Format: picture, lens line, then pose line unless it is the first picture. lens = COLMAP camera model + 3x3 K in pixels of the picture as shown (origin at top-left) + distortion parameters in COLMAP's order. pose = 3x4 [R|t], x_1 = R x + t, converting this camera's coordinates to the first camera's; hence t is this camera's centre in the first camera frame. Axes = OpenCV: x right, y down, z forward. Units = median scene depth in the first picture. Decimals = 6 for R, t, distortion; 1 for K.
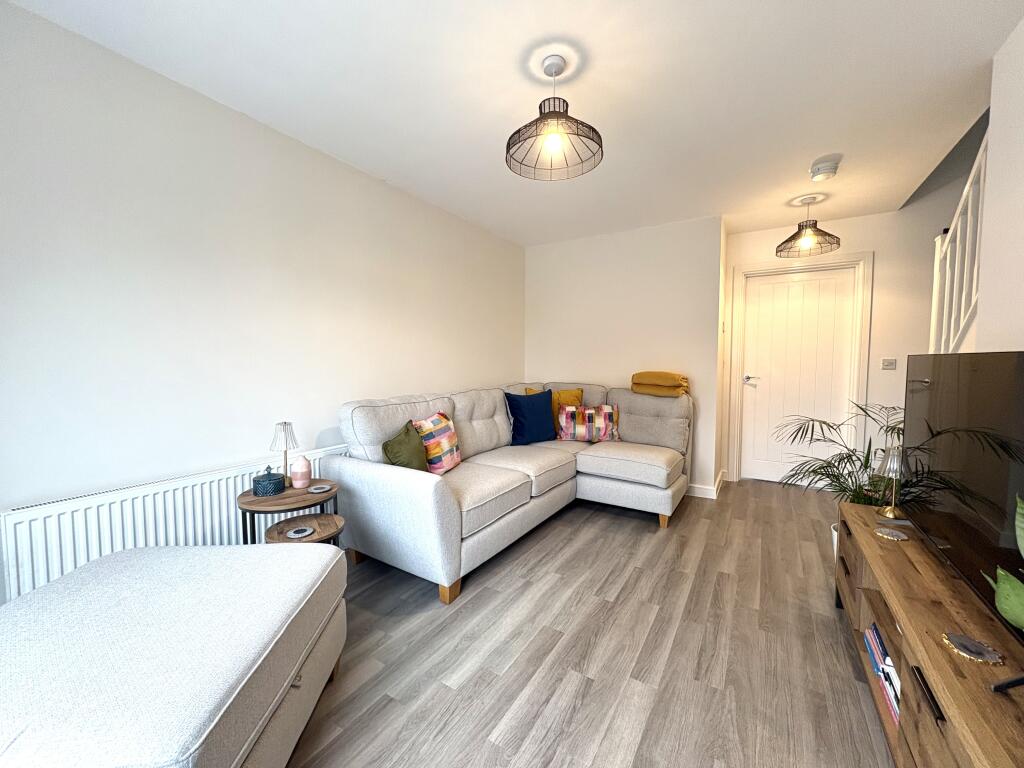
lens RADIAL K [[407.3, 0, 507.3], [0, 407.3, 383.9], [0, 0, 1]] dist [-0.001969, -0.000079]
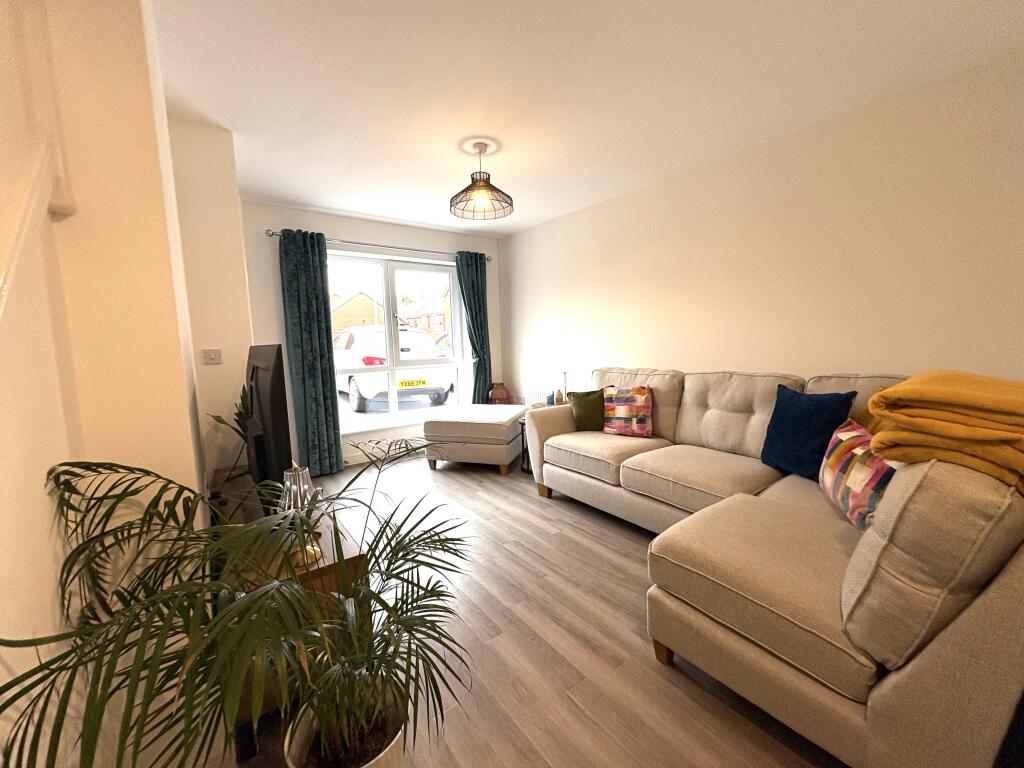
lens RADIAL K [[407.3, 0, 508.8], [0, 407.3, 382.8], [0, 0, 1]] dist [-0.001969, -0.000079]
pose [[-0.377365, 0.109003, -0.919627, 1.040557], [-0.013174, 0.992316, 0.123024, -0.072102], [0.925971, 0.058540, -0.373030, 1.143200]]
